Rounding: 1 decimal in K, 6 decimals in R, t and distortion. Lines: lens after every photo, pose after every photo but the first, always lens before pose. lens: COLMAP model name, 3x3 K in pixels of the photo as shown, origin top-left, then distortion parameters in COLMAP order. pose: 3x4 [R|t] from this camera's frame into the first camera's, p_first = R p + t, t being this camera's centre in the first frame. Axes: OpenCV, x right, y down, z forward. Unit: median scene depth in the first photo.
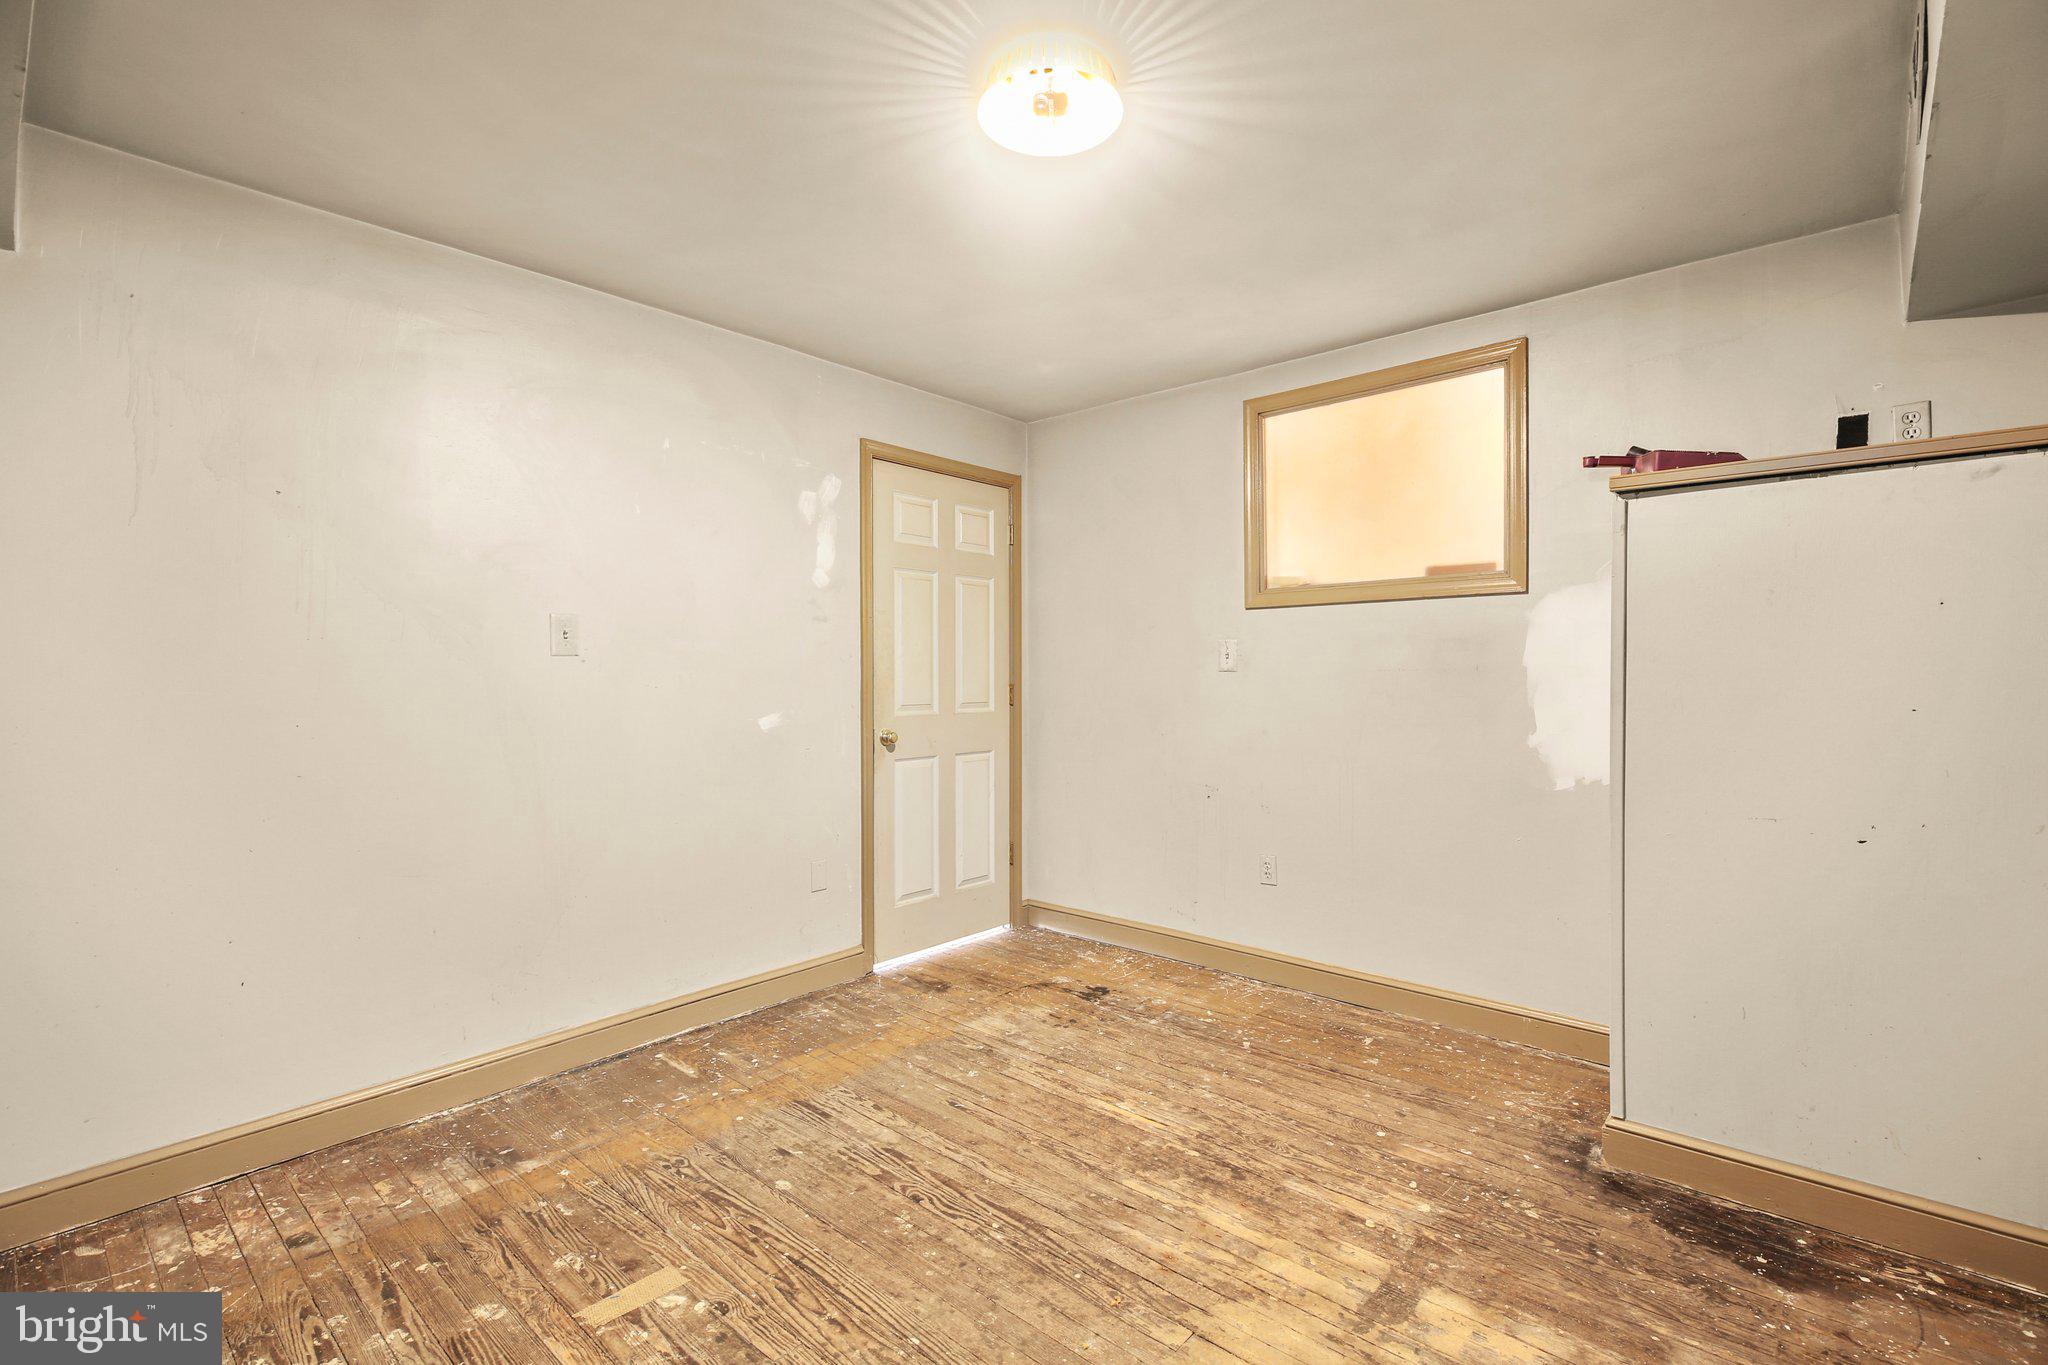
lens RADIAL K [[915.4, 0, 1025.9], [0, 915.4, 679.4], [0, 0, 1]] dist [0.009101, -0.000258]
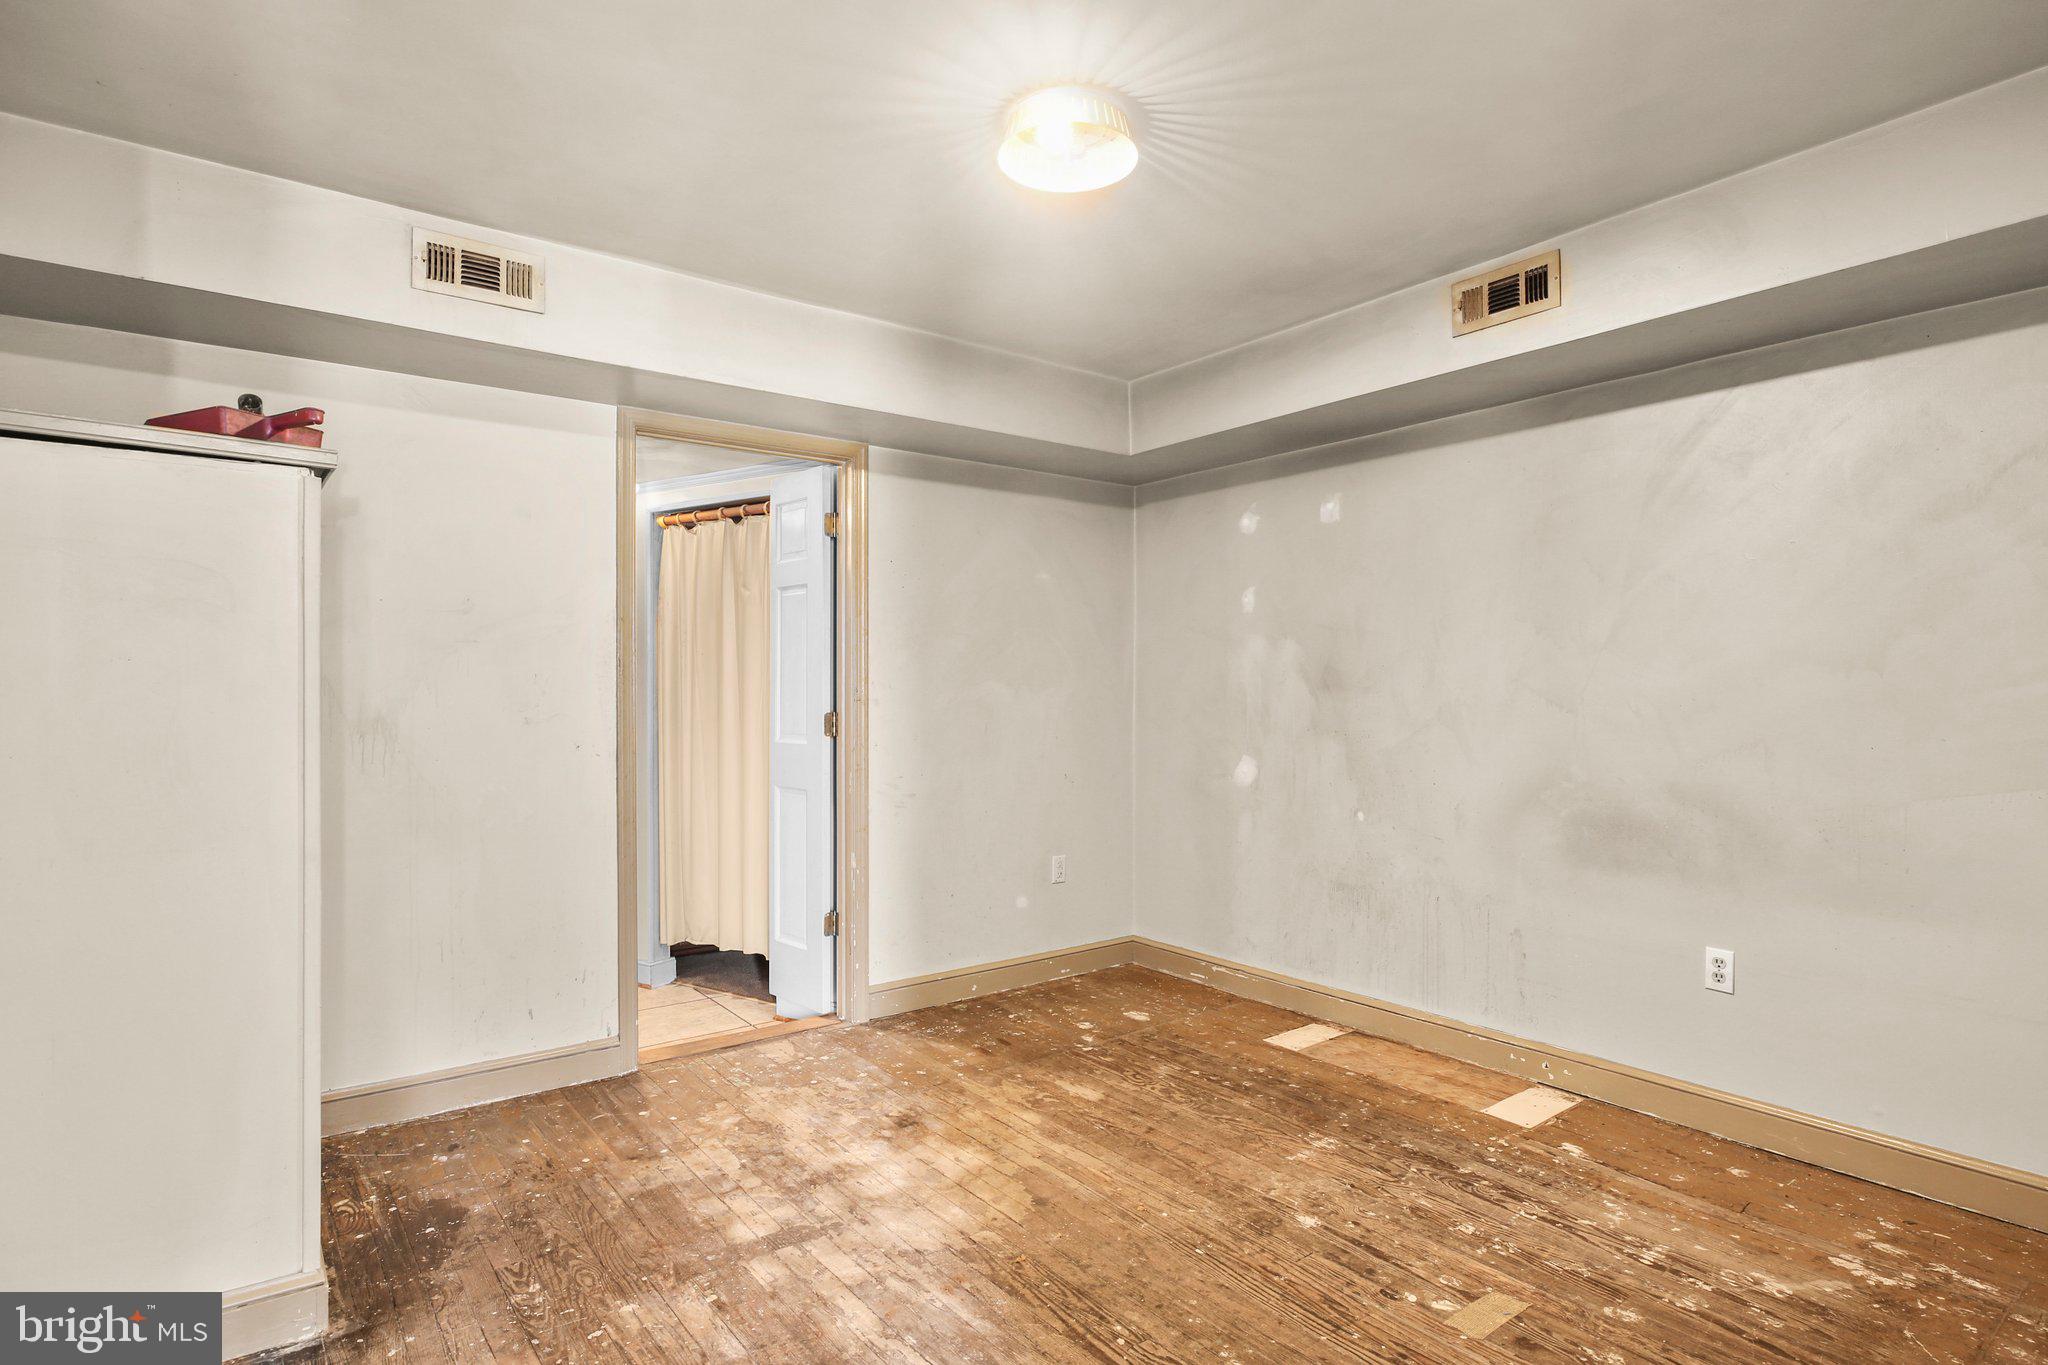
lens RADIAL K [[1071.3, 0, 1023.3], [0, 1071.3, 685.1], [0, 0, 1]] dist [0.003281, 0.000206]
pose [[-0.981166, 0.005290, 0.193093, -0.151268], [0.005973, 0.999978, 0.002954, -0.021345], [-0.193073, 0.004051, -0.981176, 2.152537]]
